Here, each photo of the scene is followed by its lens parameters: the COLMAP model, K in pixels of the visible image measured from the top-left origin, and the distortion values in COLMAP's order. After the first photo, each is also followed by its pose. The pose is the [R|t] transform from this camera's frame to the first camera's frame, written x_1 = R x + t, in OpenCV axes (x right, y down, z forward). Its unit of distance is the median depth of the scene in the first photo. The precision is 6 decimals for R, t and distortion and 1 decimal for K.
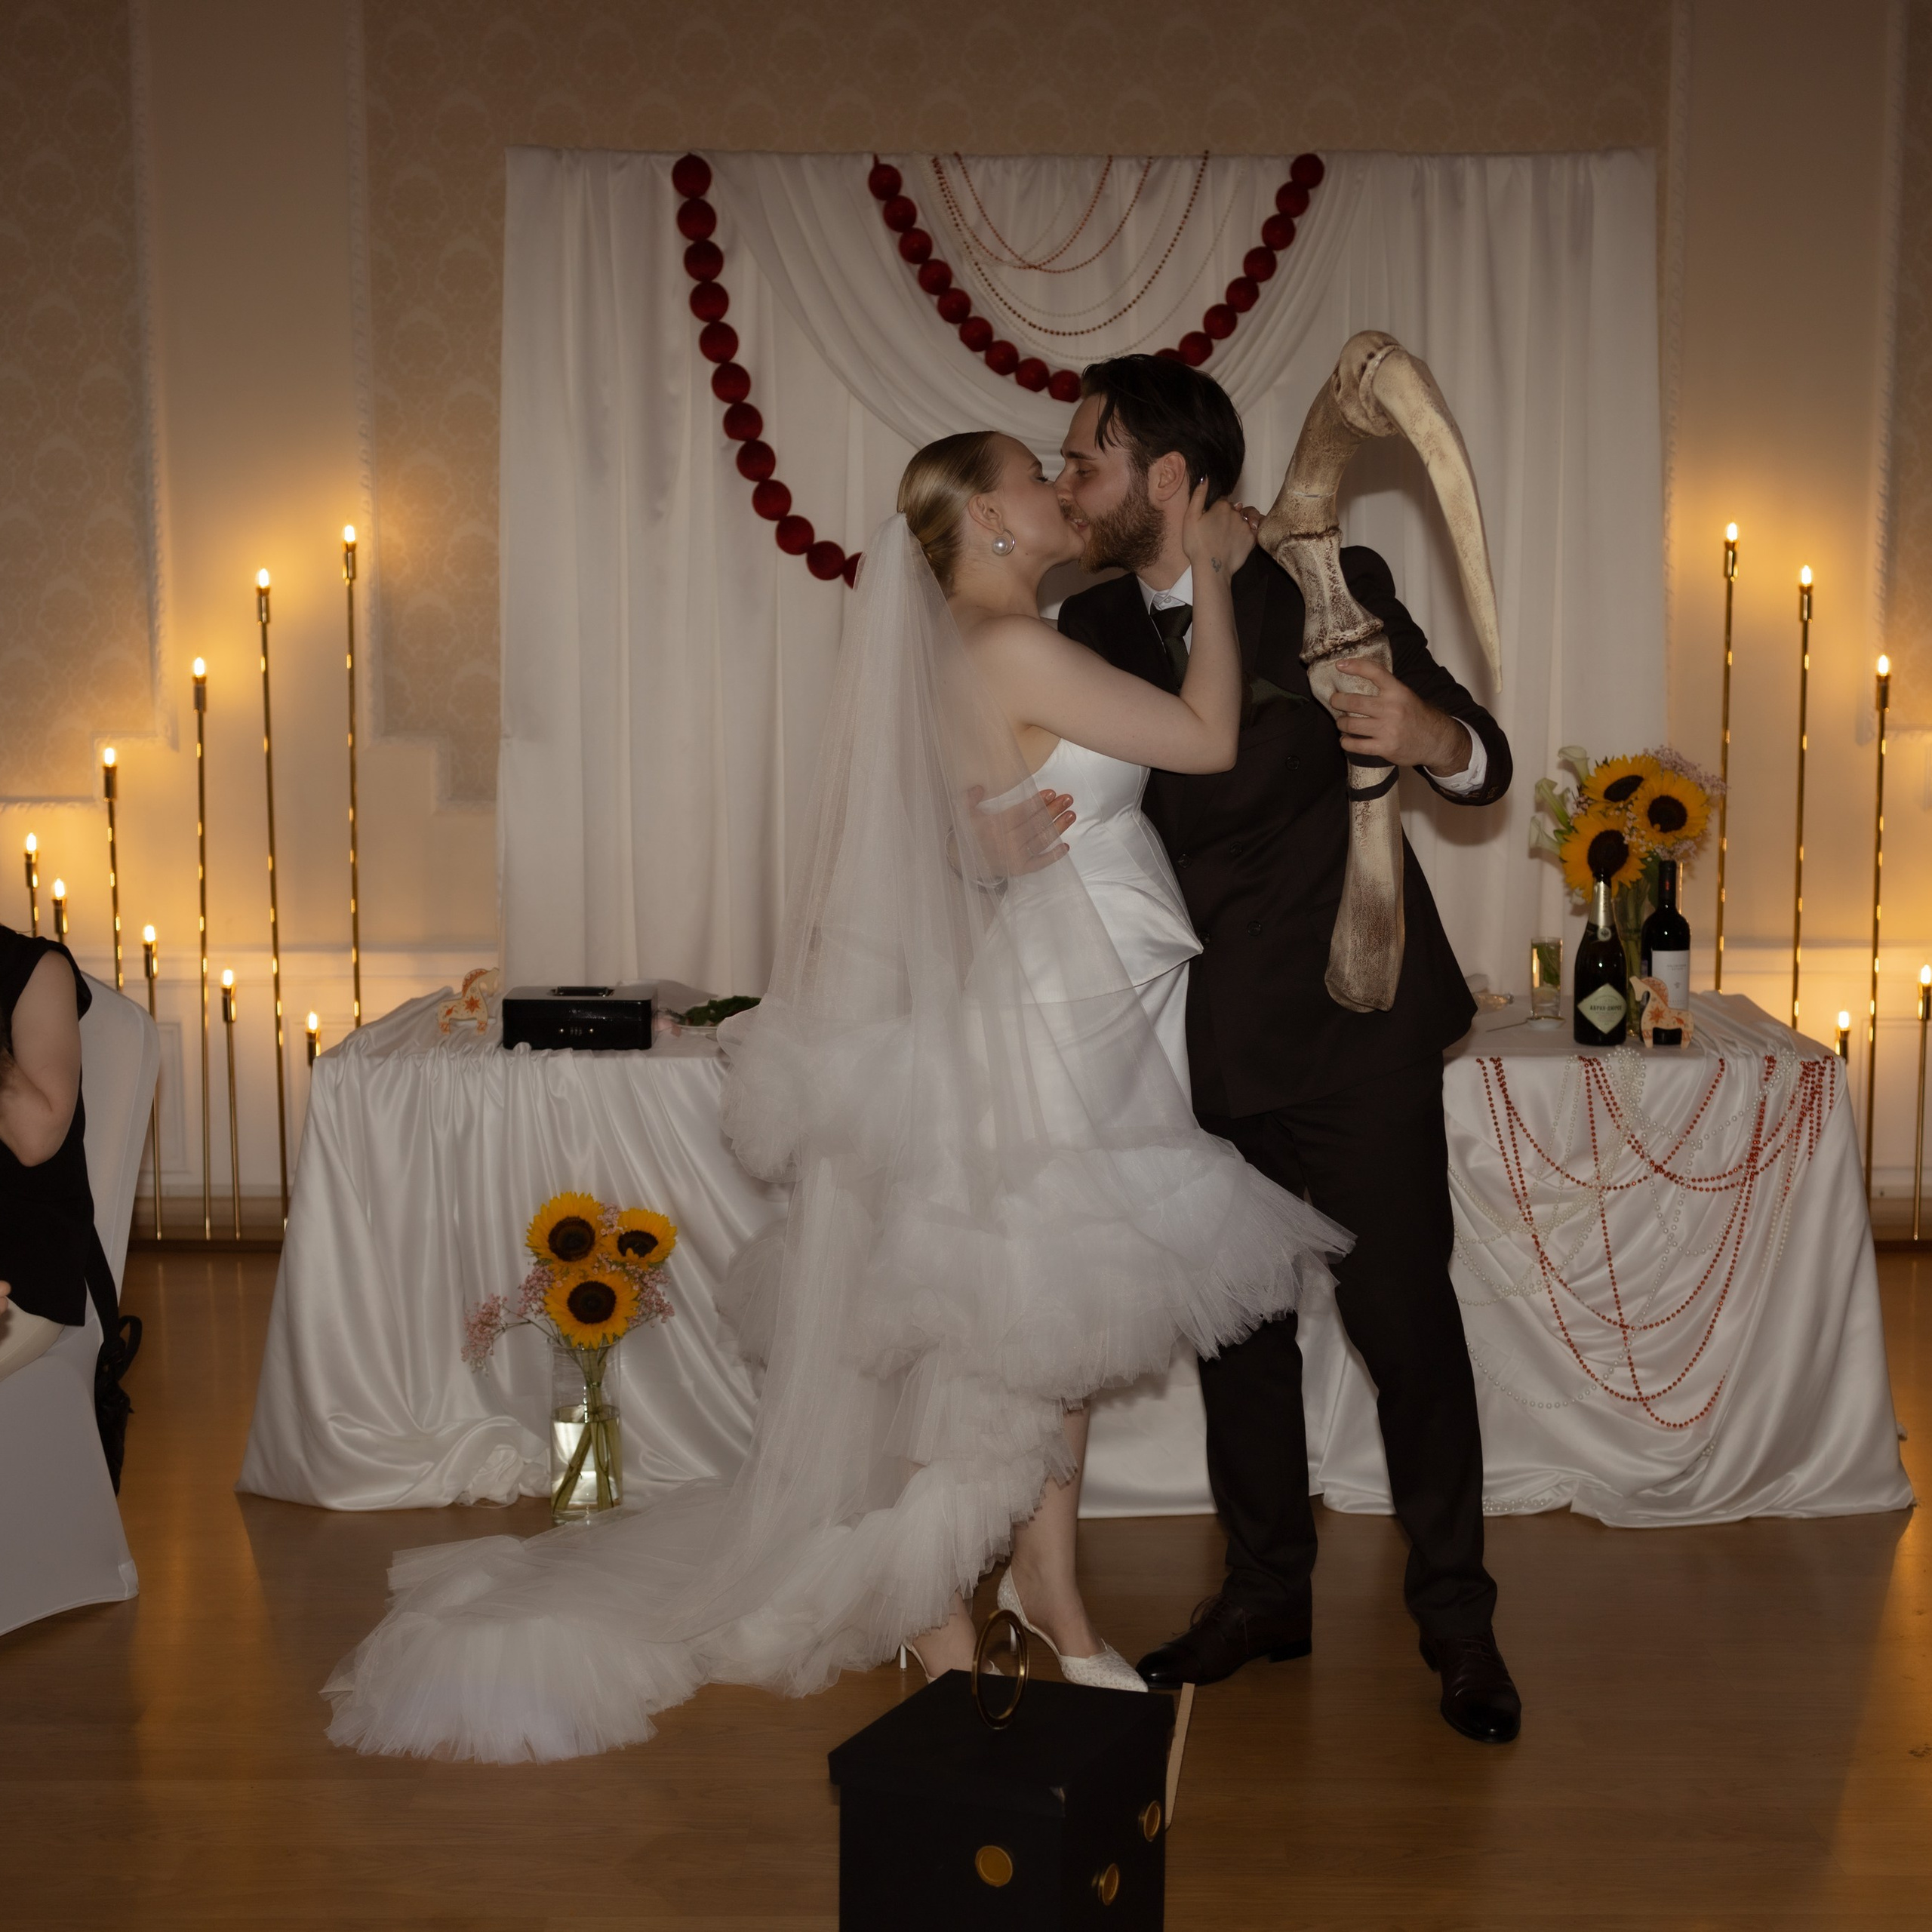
lens RADIAL K [[2873.0, 0, 966.0], [0, 2873.0, 966.0], [0, 0, 1]] dist [0.002212, -0.022289]
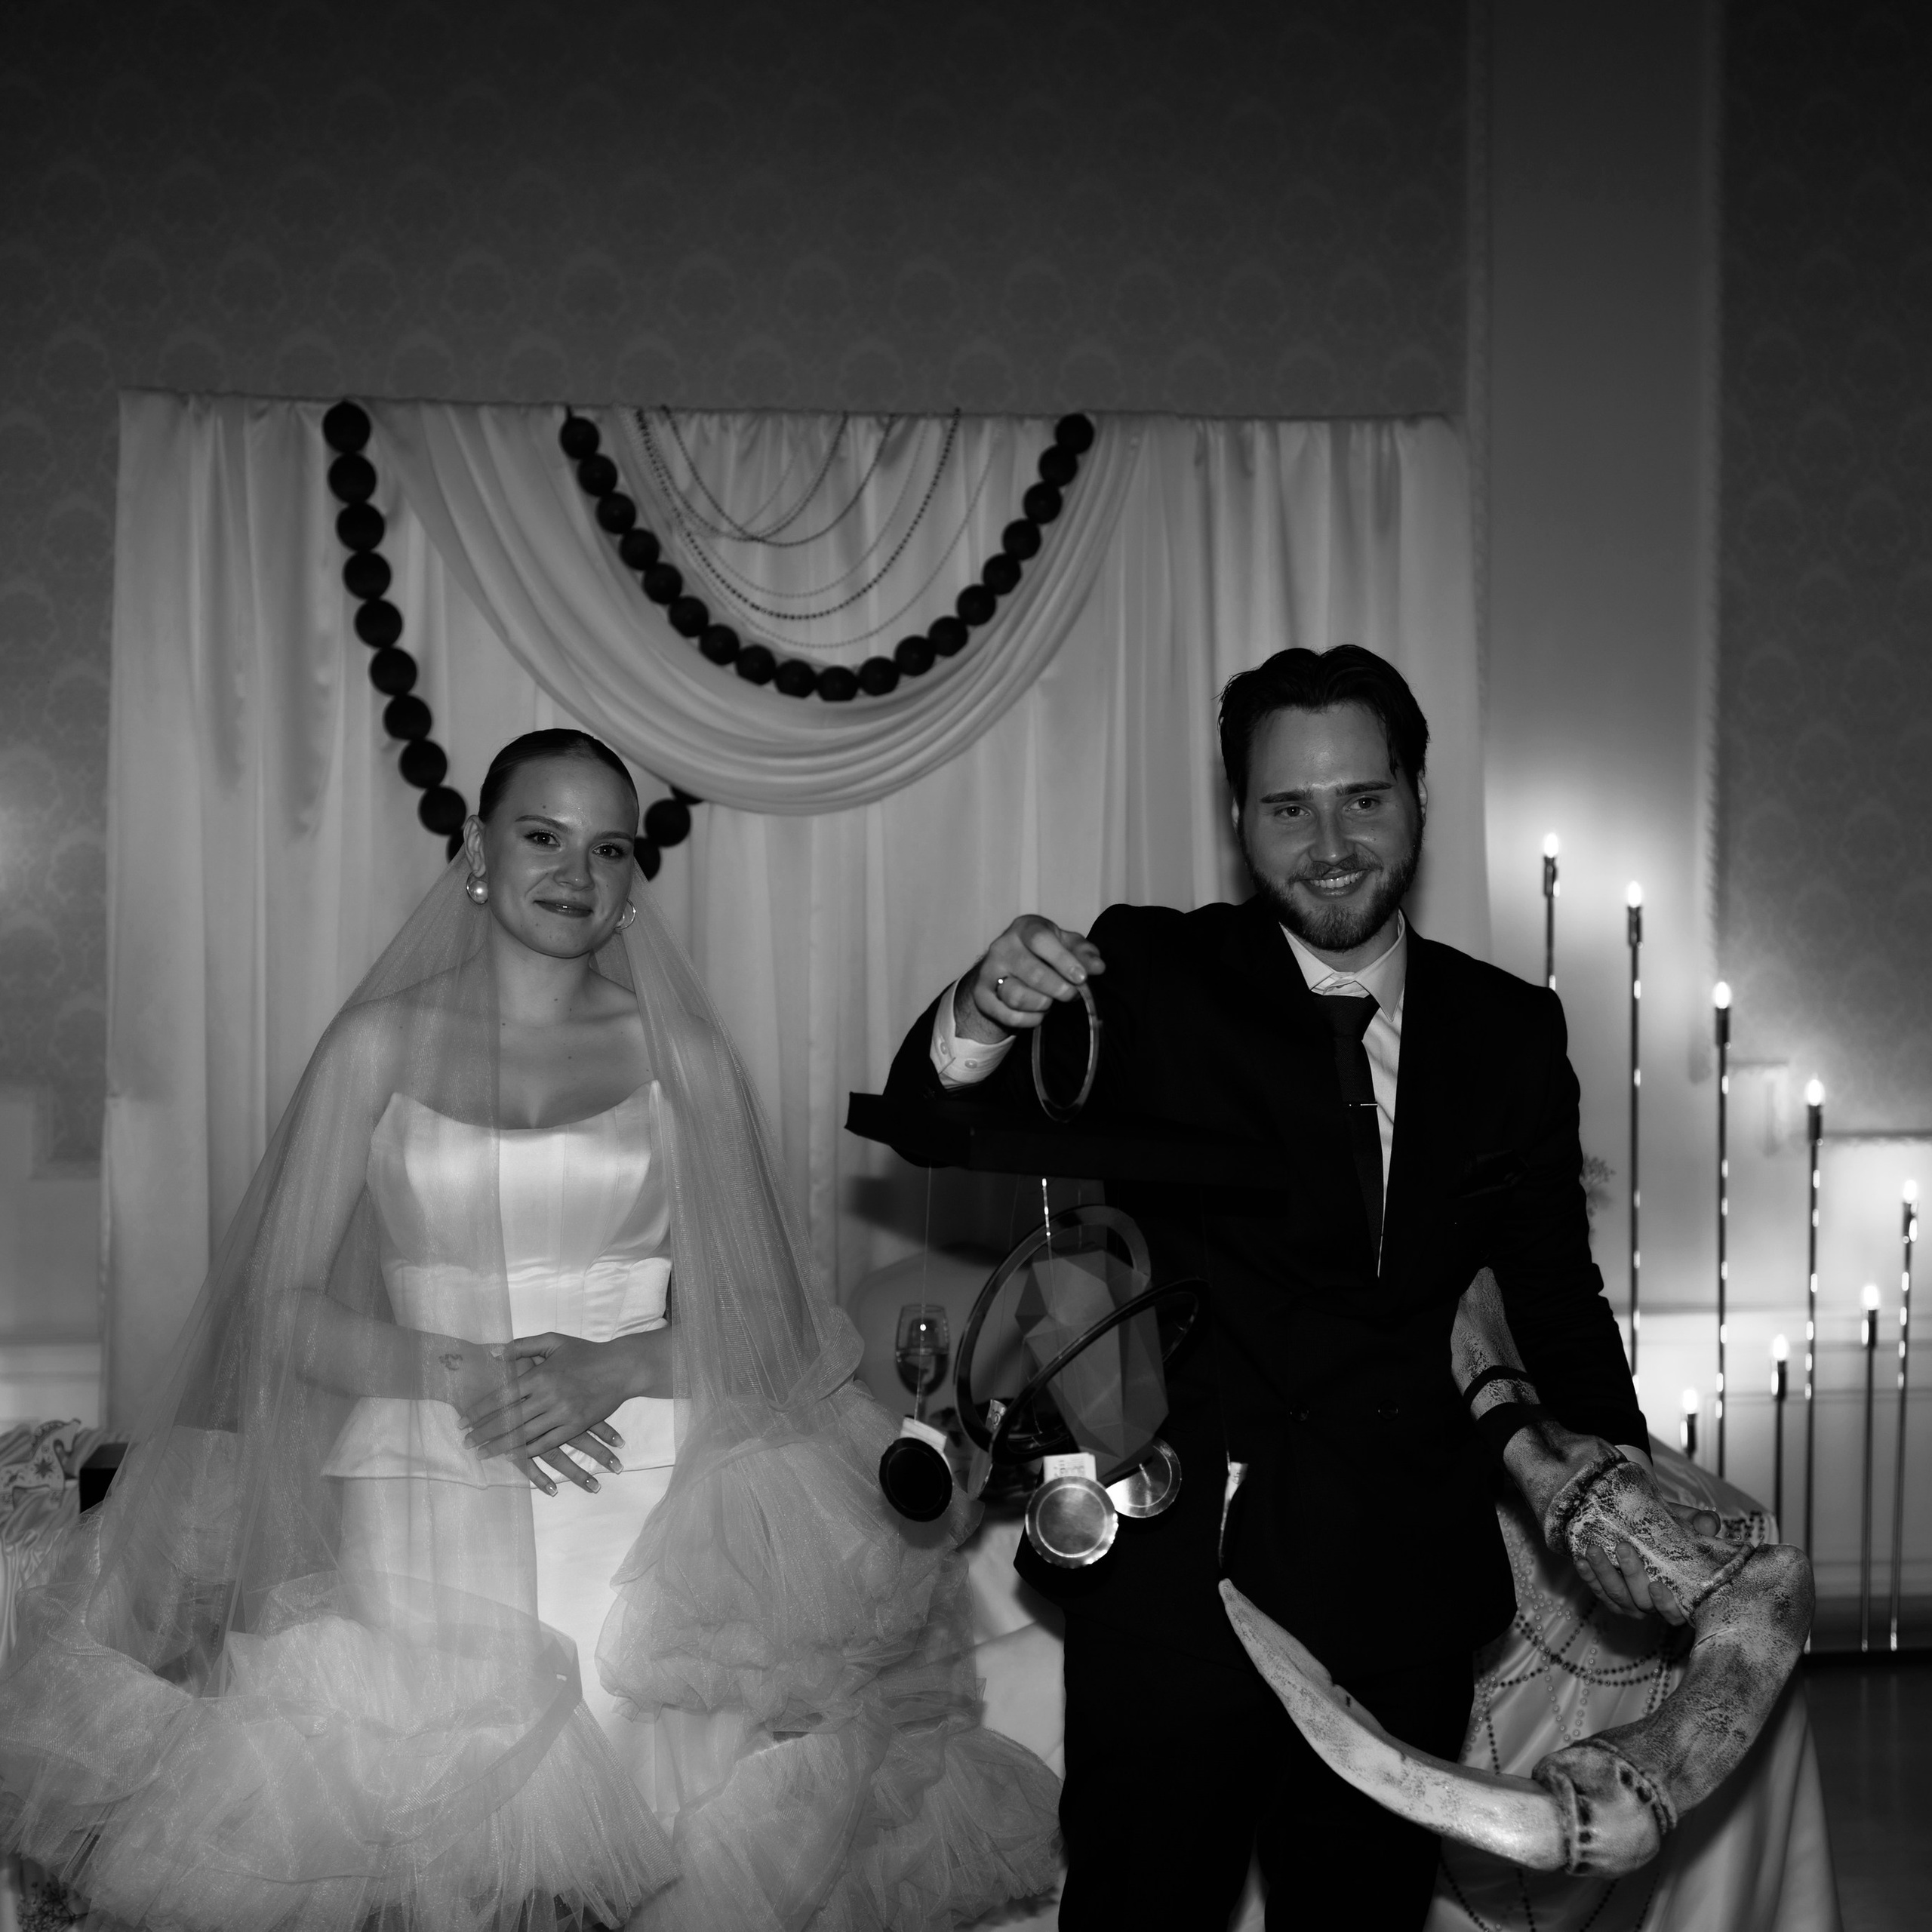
lens RADIAL K [[2873.0, 0, 966.0], [0, 2873.0, 966.0], [0, 0, 1]] dist [0.002212, -0.022289]
pose [[0.994291, -0.002893, 0.106664, -0.005772], [0.012346, 0.996038, -0.088069, -0.042596], [-0.105987, 0.088883, 0.990387, 0.165287]]
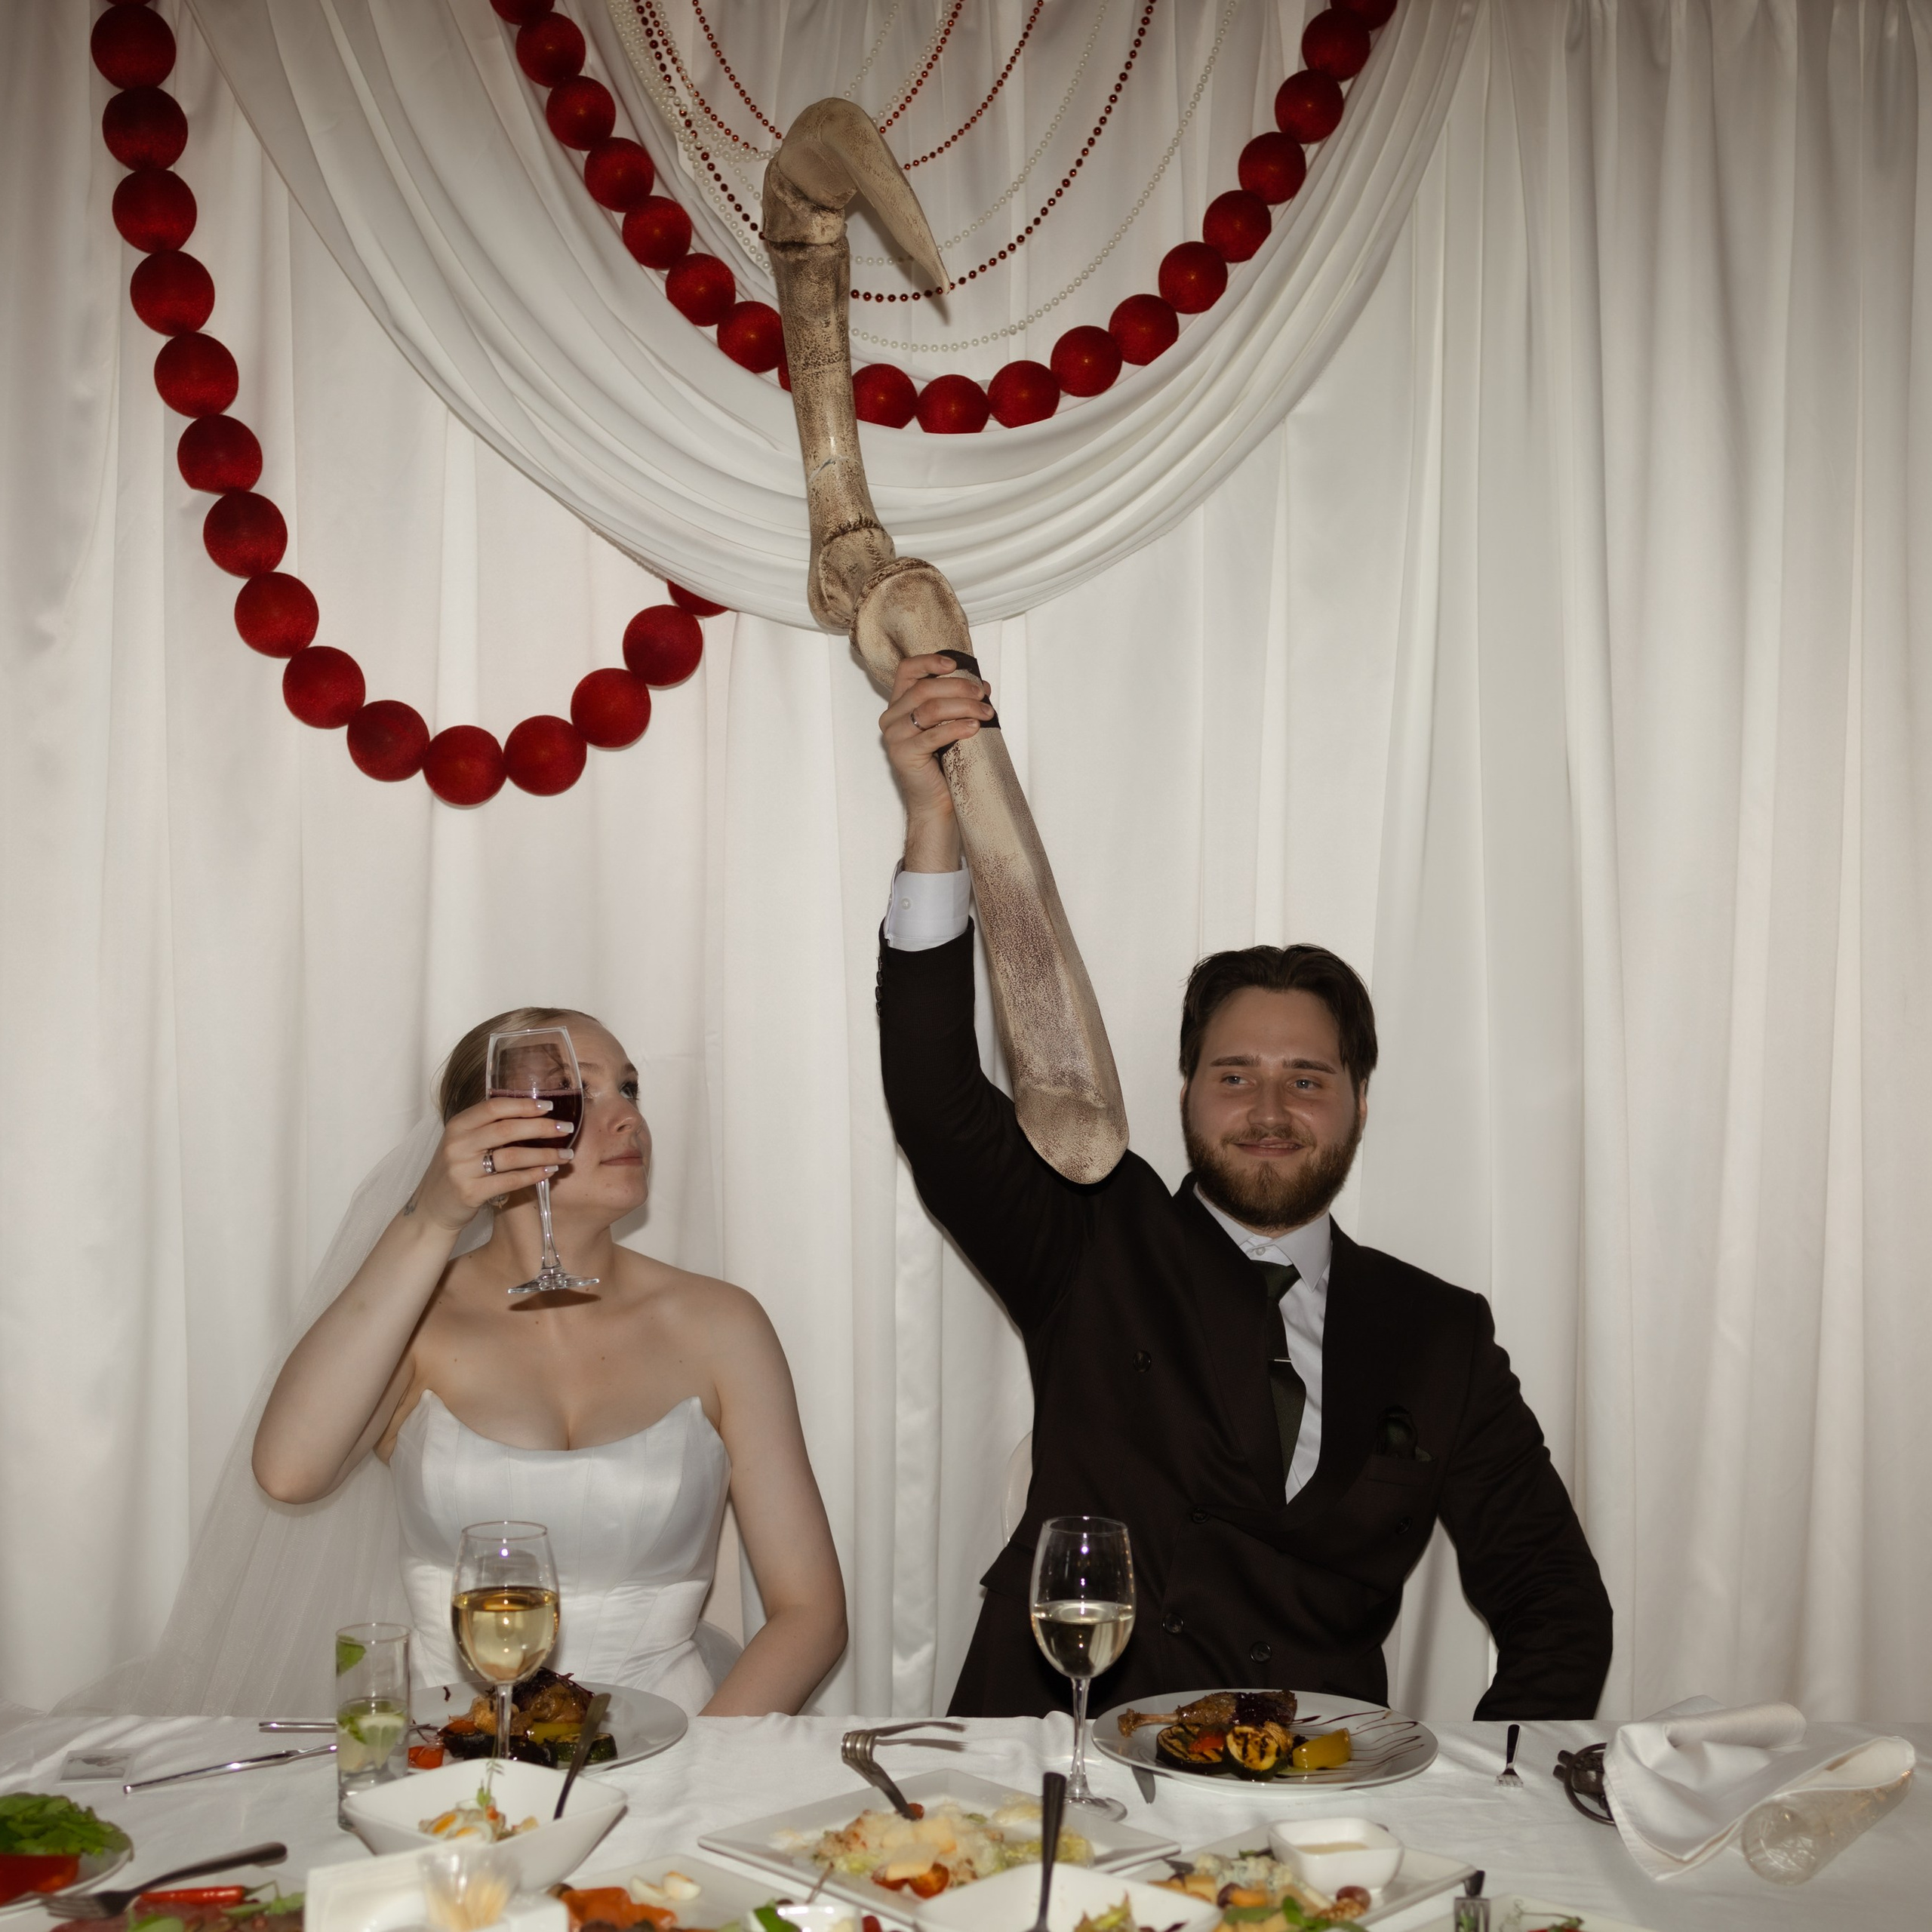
lens RADIAL K [[2873.0, 0, 966.0], [0, 2873.0, 966.0], [0, 0, 1]] dist [0.002212, -0.022289]
pose [[0.998366, 0.013611, 0.055492, 0.023215], [-0.007265, 0.993569, -0.112998, -0.049078], [-0.056673, 0.112411, 0.992044, 0.521085]]
